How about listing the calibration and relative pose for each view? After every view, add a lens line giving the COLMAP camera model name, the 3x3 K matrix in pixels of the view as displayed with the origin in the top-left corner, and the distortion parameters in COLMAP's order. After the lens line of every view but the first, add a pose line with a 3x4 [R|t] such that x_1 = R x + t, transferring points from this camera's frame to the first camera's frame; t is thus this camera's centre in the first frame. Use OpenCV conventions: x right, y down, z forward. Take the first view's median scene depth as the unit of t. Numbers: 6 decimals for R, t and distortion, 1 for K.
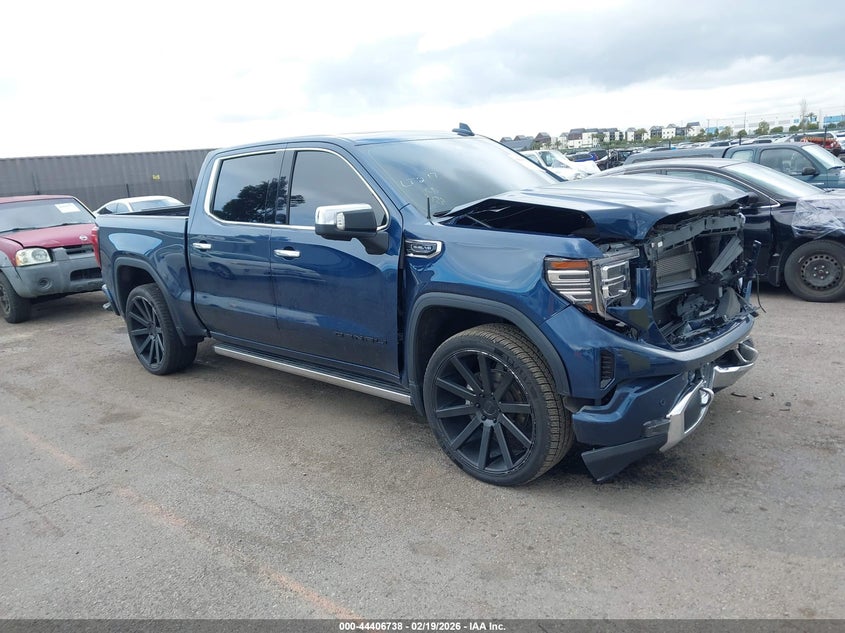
lens RADIAL K [[655.2, 0, 422.5], [0, 655.2, 316.5], [0, 0, 1]] dist [0.042302, 0.002991]
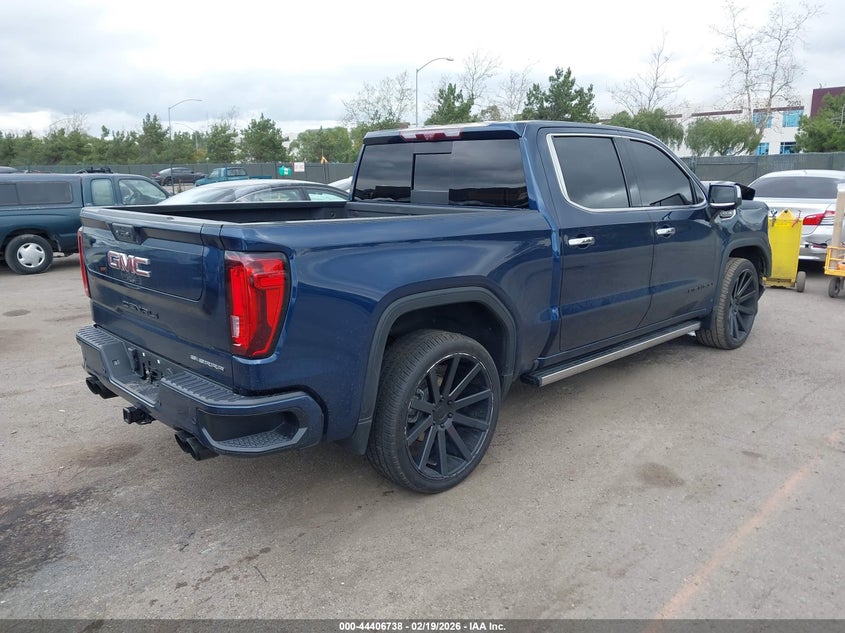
lens RADIAL K [[655.2, 0, 422.5], [0, 655.2, 316.5], [0, 0, 1]] dist [0.042302, 0.002991]
pose [[0.064902, -0.129096, 0.989506, -1.155794], [0.265313, 0.958139, 0.107602, -0.154997], [-0.961975, 0.255546, 0.096436, 1.131358]]
